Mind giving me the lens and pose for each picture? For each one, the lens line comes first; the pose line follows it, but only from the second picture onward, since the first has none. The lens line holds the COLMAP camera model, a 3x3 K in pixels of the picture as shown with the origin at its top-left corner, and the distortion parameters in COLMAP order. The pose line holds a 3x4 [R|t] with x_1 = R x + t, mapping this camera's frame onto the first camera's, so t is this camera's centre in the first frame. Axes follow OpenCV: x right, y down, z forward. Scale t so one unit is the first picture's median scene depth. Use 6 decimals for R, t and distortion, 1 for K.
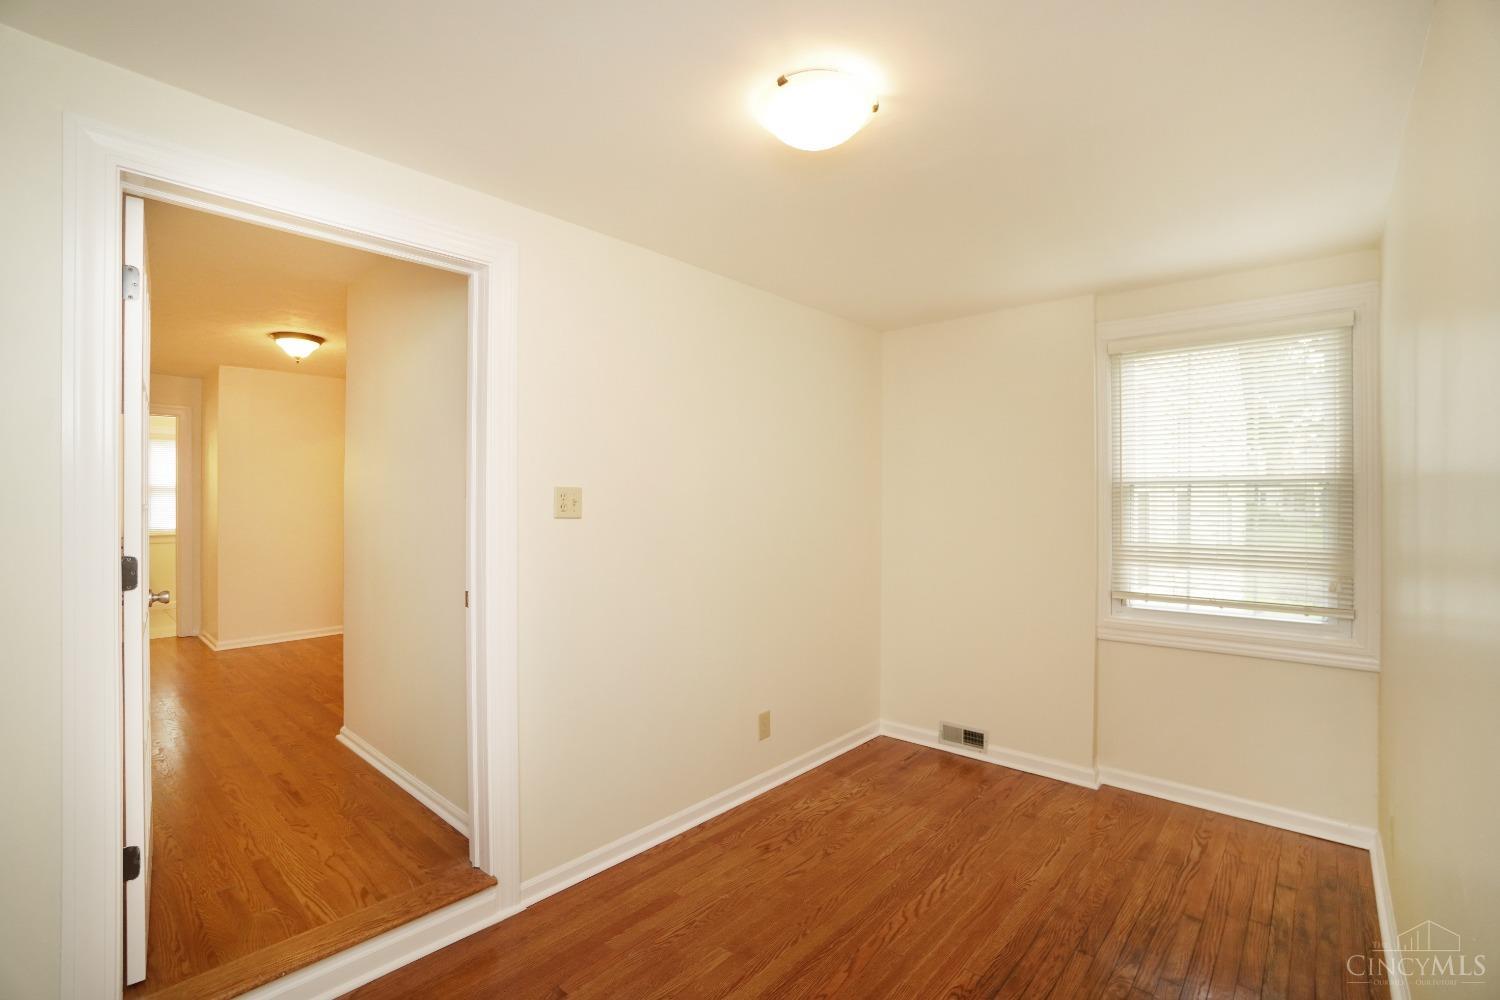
lens RADIAL K [[679.2, 0, 723.0], [0, 679.2, 504.3], [0, 0, 1]] dist [-0.064308, 0.025314]
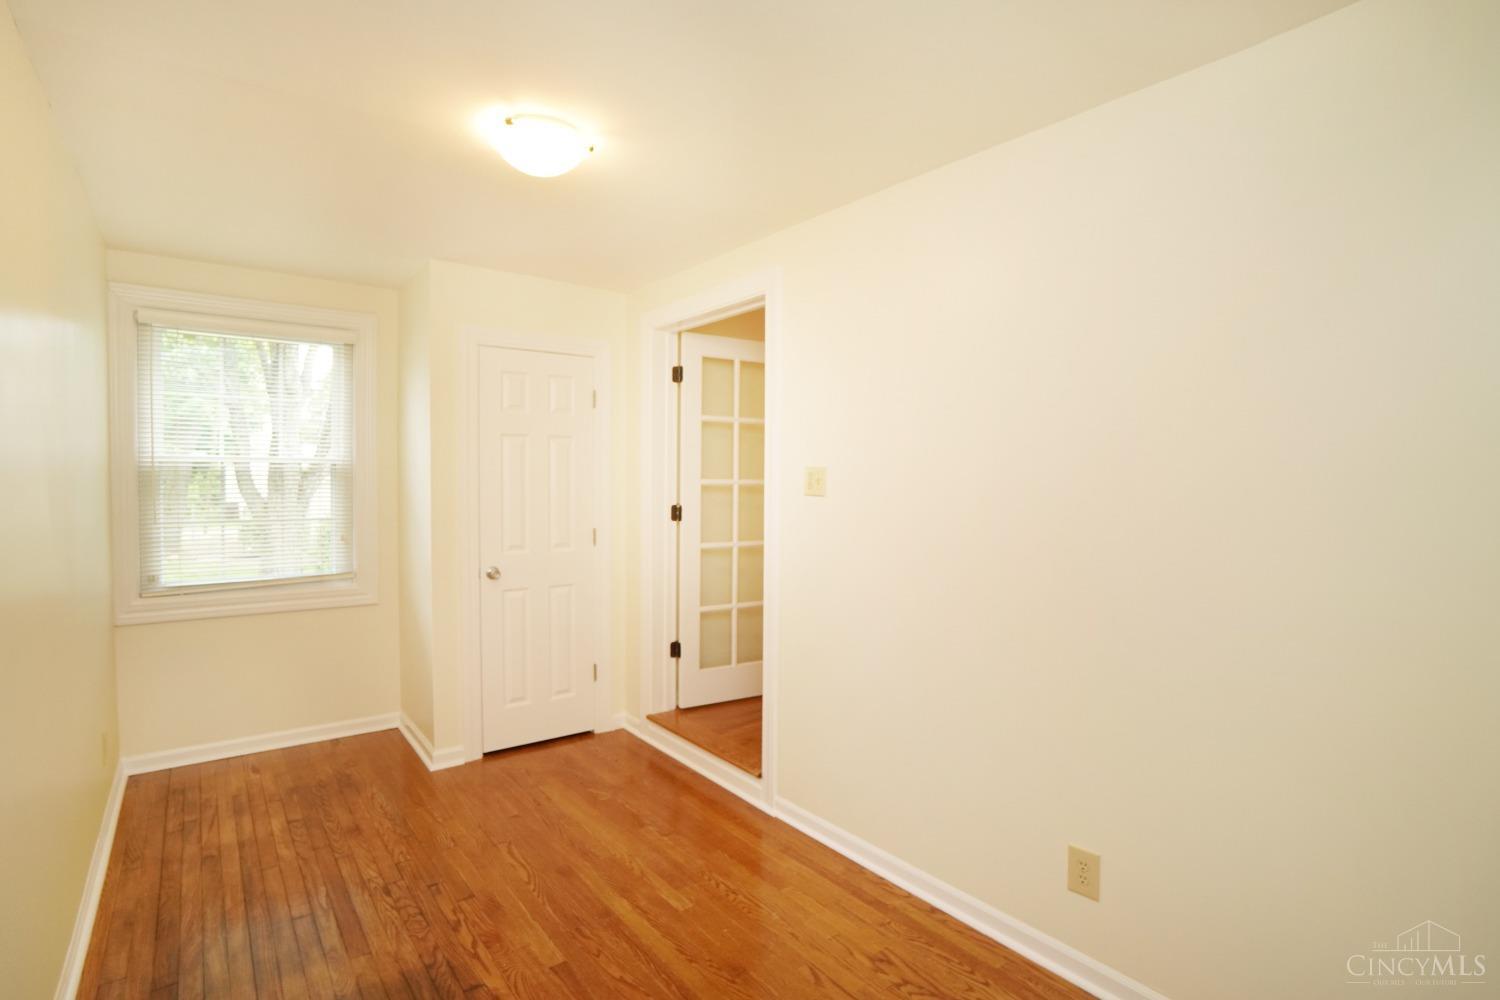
lens RADIAL K [[679.2, 0, 723.0], [0, 679.2, 504.3], [0, 0, 1]] dist [-0.064308, 0.025314]
pose [[-0.156341, 0.025391, -0.987377, 0.858200], [-0.014923, 0.999495, 0.028066, 0.005200], [0.987590, 0.019123, -0.155883, 1.020620]]
